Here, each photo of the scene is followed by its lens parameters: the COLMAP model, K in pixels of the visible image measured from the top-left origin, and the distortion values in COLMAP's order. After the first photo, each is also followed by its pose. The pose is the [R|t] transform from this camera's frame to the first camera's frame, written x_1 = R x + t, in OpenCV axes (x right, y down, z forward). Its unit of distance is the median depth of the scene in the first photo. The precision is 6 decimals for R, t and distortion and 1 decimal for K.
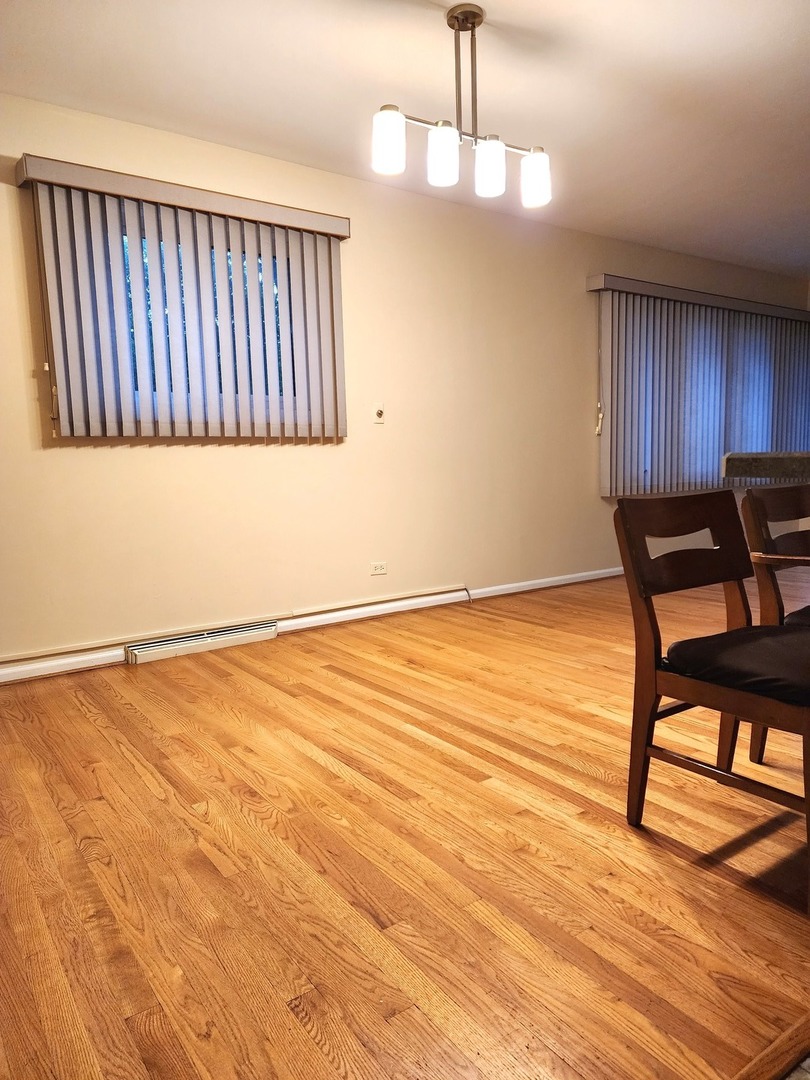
lens RADIAL K [[728.2, 0, 409.4], [0, 728.2, 538.0], [0, 0, 1]] dist [0.063223, -0.044413]
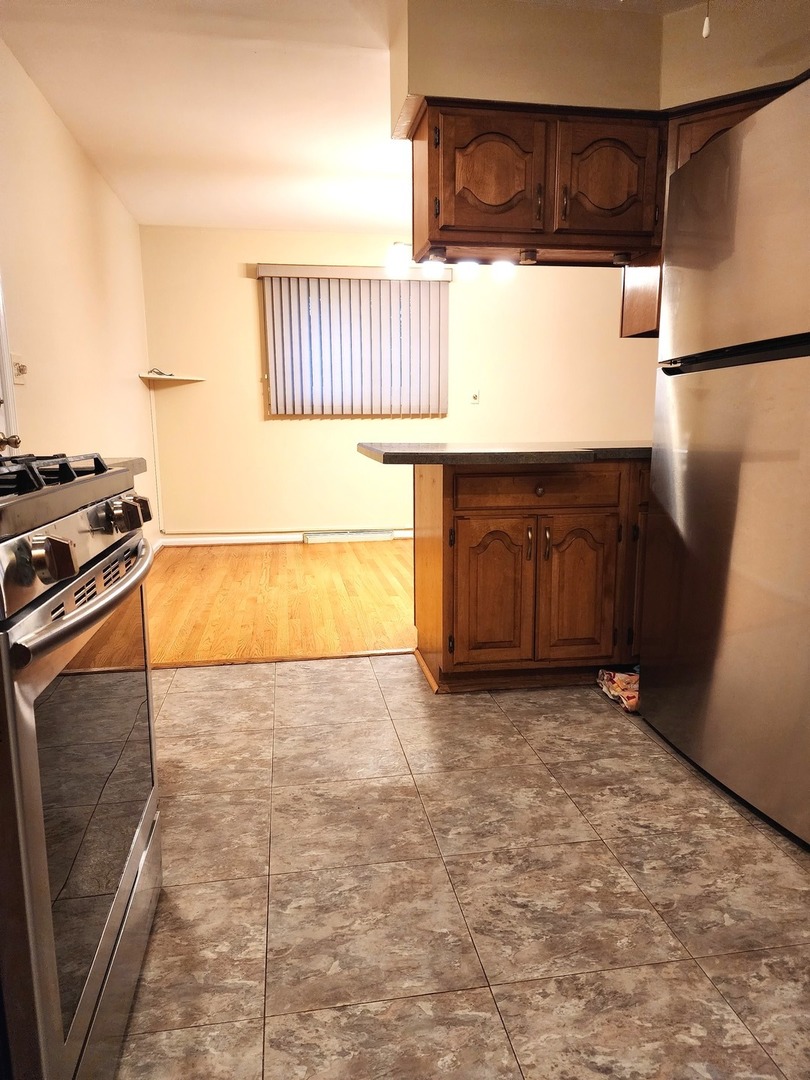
lens RADIAL K [[728.2, 0, 407.6], [0, 728.2, 540.3], [0, 0, 1]] dist [0.063223, -0.044413]
pose [[0.897949, 0.090580, -0.430678, 0.649282], [-0.063427, 0.995009, 0.077027, 0.013723], [0.435505, -0.041850, 0.899213, -0.512149]]
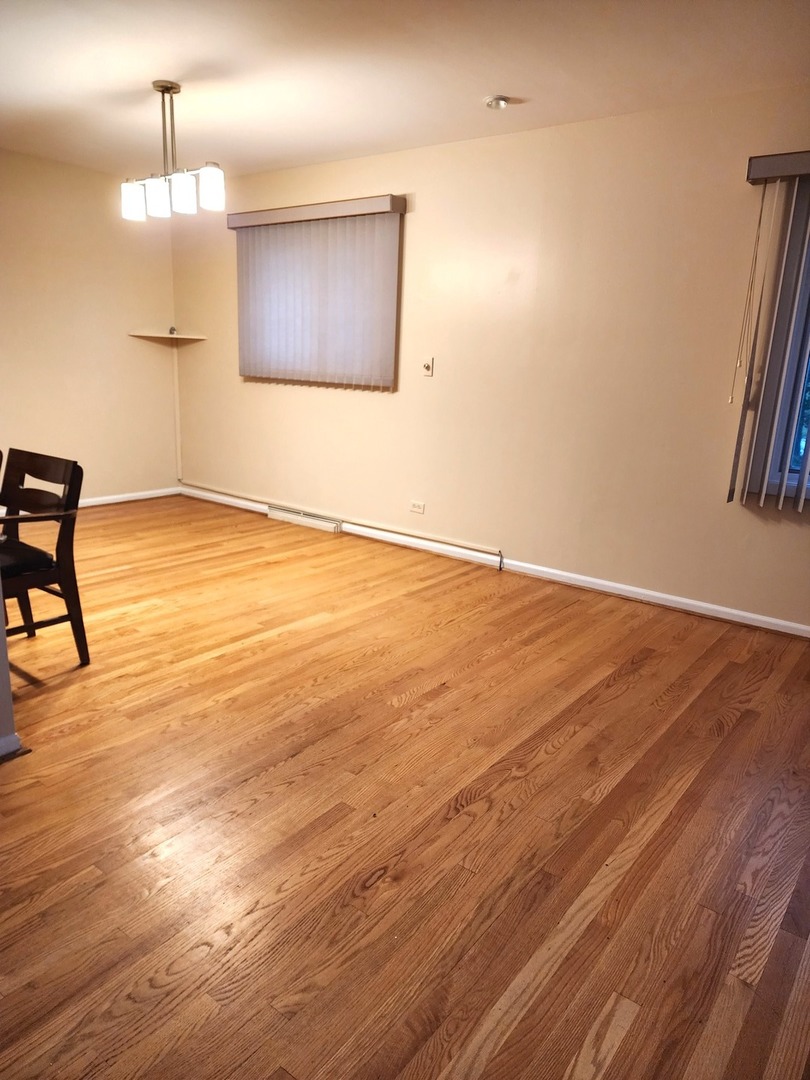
lens RADIAL K [[728.2, 0, 404.6], [0, 728.2, 535.0], [0, 0, 1]] dist [0.063223, -0.044413]
pose [[0.290505, 0.260537, -0.920721, 1.341358], [-0.148107, 0.962865, 0.225732, -0.223883], [0.945342, 0.070789, 0.318305, 0.835626]]
